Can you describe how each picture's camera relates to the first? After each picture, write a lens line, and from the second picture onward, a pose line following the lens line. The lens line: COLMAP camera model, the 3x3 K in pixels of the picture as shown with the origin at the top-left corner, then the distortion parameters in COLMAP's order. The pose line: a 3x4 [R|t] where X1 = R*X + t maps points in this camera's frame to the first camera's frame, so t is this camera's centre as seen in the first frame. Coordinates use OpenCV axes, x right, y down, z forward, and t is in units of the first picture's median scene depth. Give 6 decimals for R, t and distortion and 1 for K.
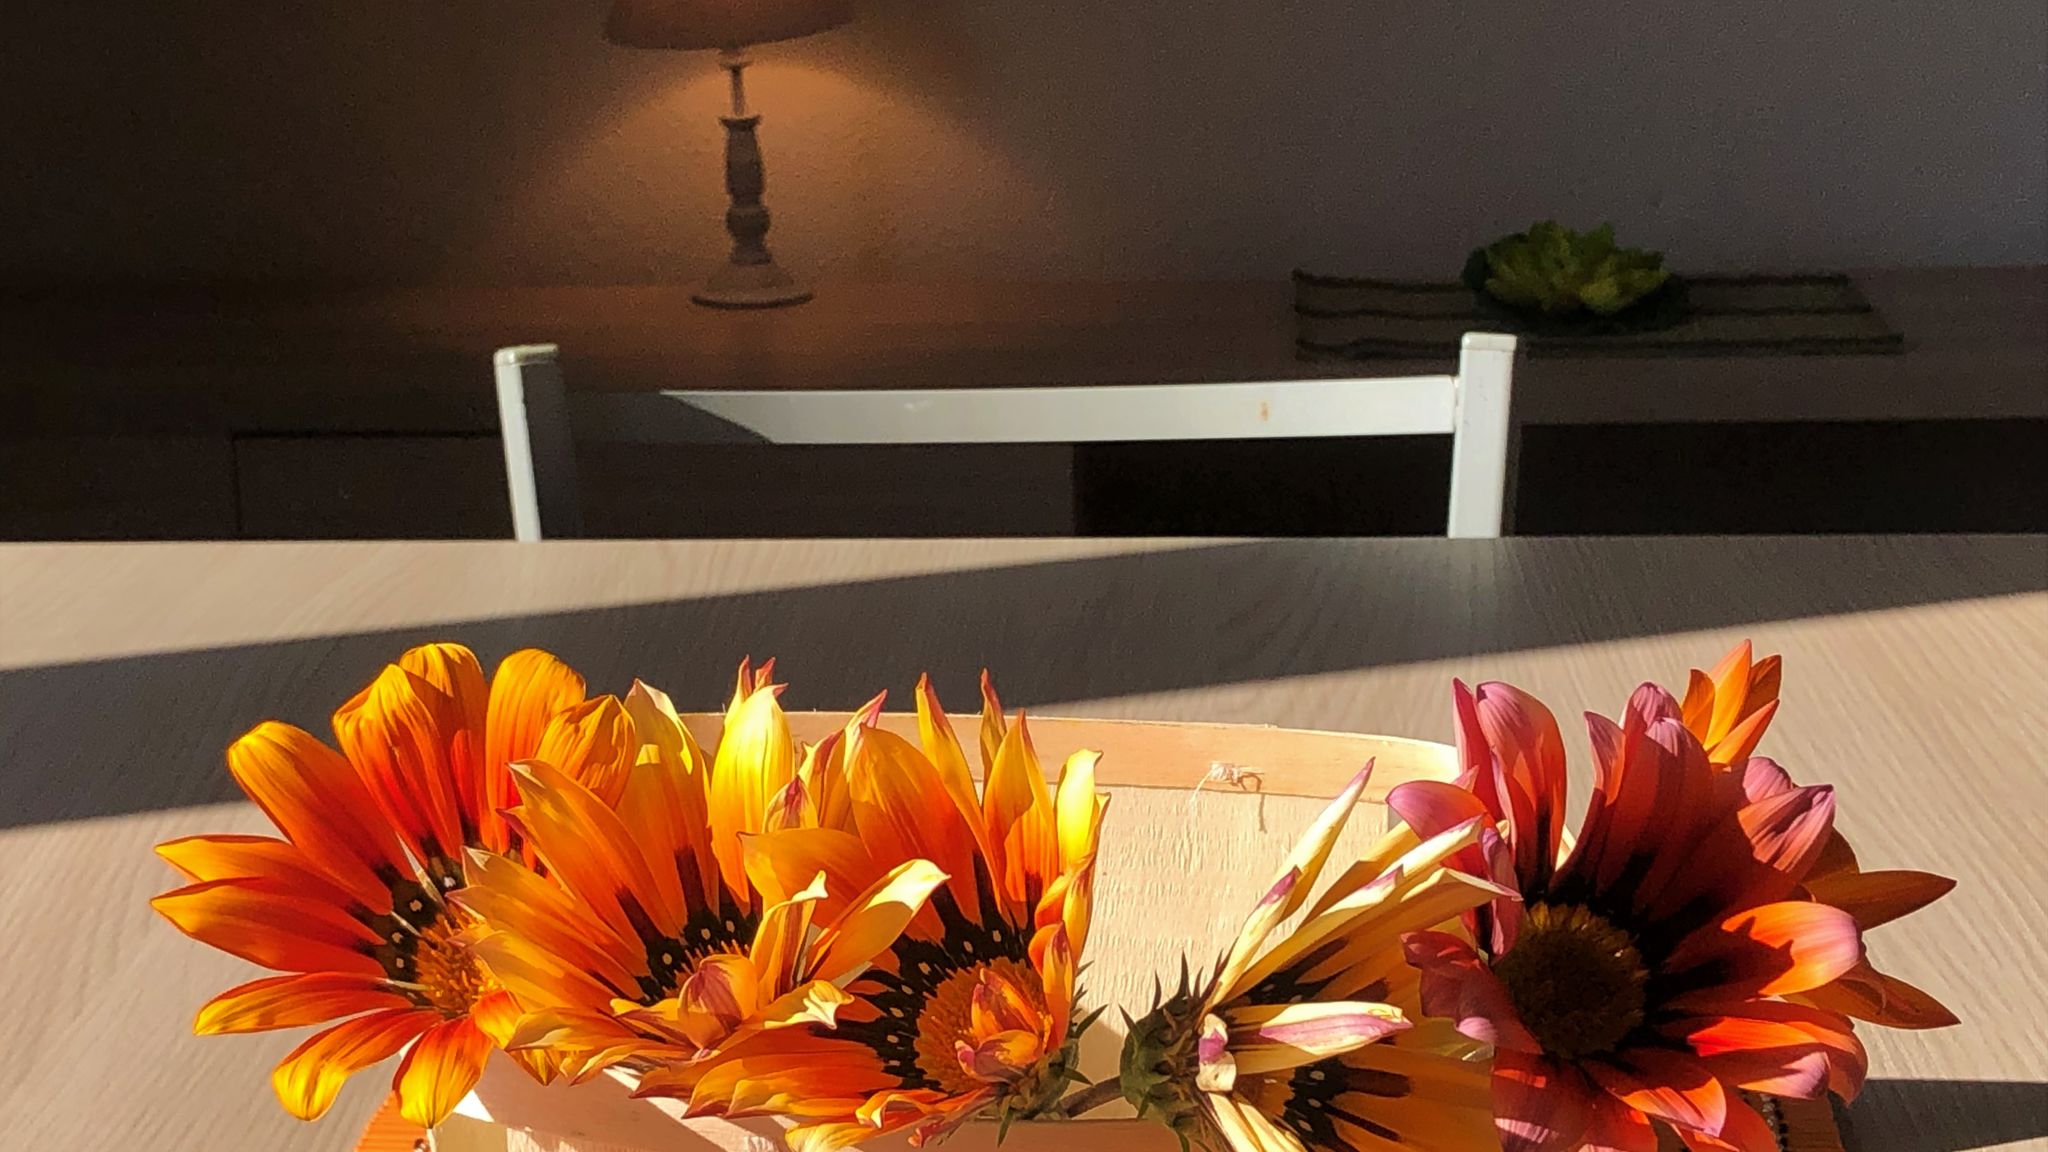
lens RADIAL K [[3802.6, 0, 1018.3], [0, 3802.6, 574.9], [0, 0, 1]] dist [0.237393, 0.000000]
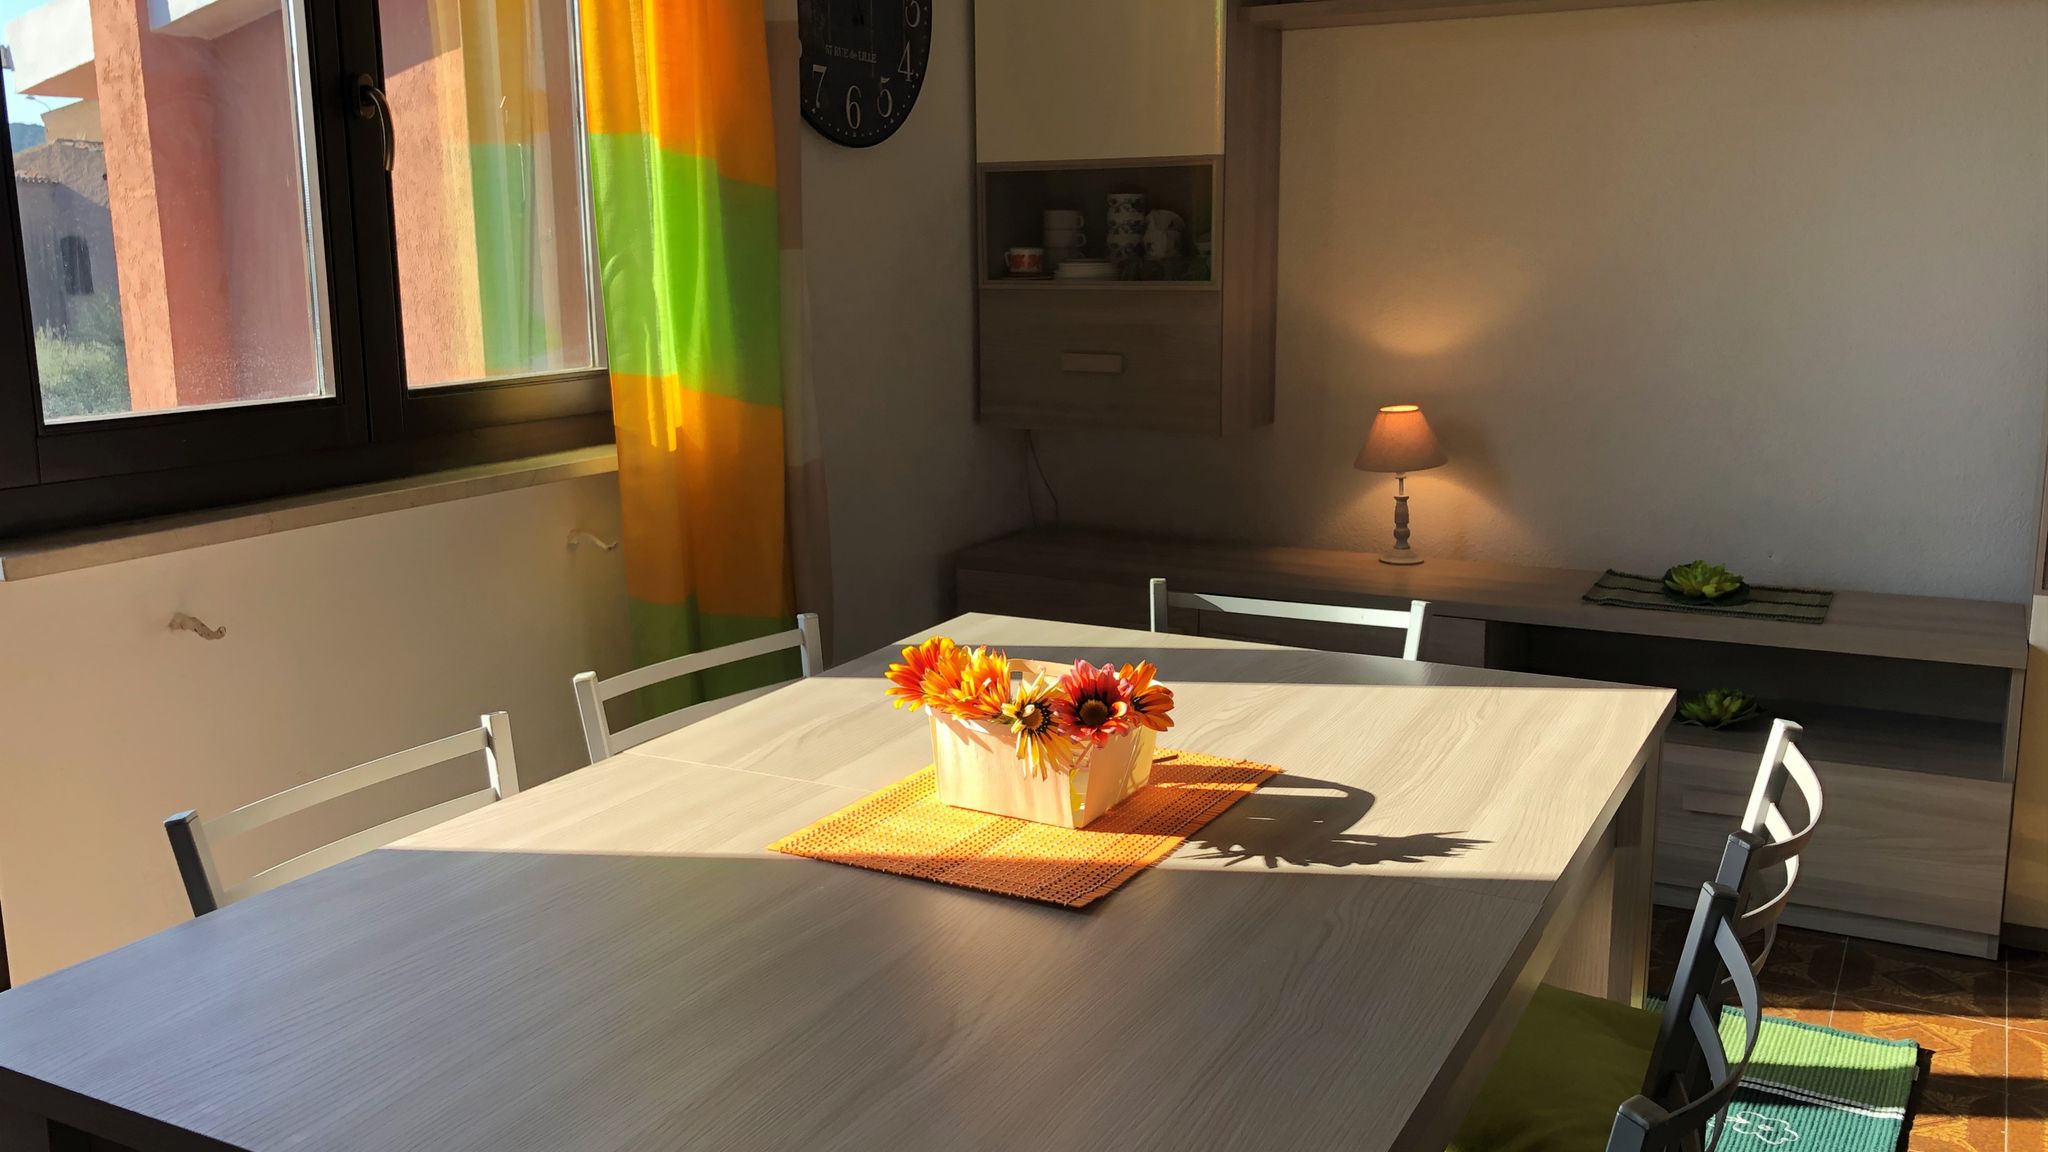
lens RADIAL K [[1734.2, 0, 1019.7], [0, 1734.2, 574.0], [0, 0, 1]] dist [0.011426, -0.022262]
pose [[0.908159, 0.092790, -0.408211, 0.430513], [-0.110870, 0.993617, -0.020796, -0.014722], [0.403676, 0.064144, 0.912651, -0.575123]]
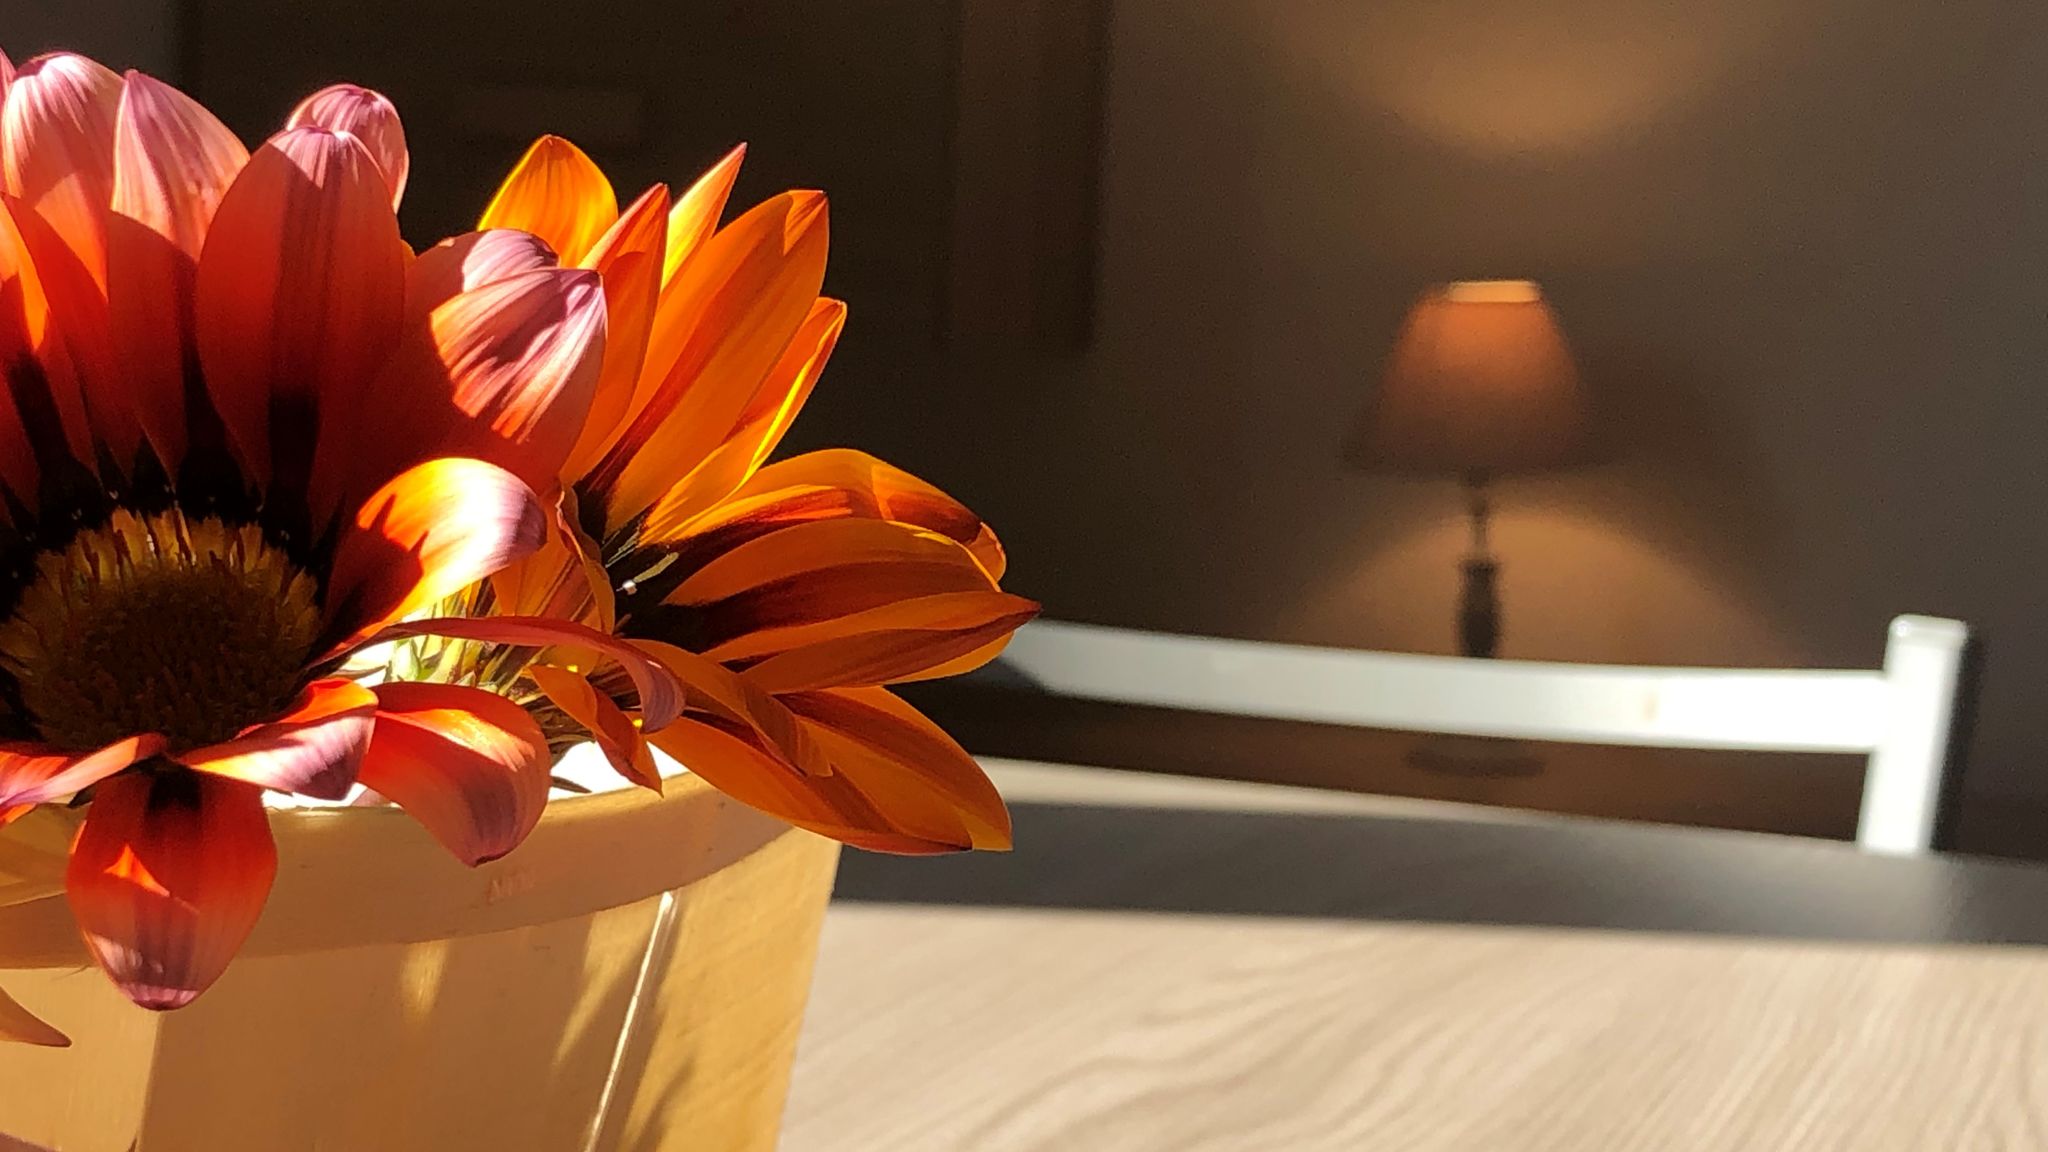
lens RADIAL K [[3802.6, 0, 1025.5], [0, 3802.6, 577.1], [0, 0, 1]] dist [0.237393, 0.000000]
pose [[0.959077, 0.086356, -0.269655, 0.156533], [-0.128108, 0.981647, -0.141269, 0.061394], [0.252507, 0.170033, 0.952538, 0.205663]]
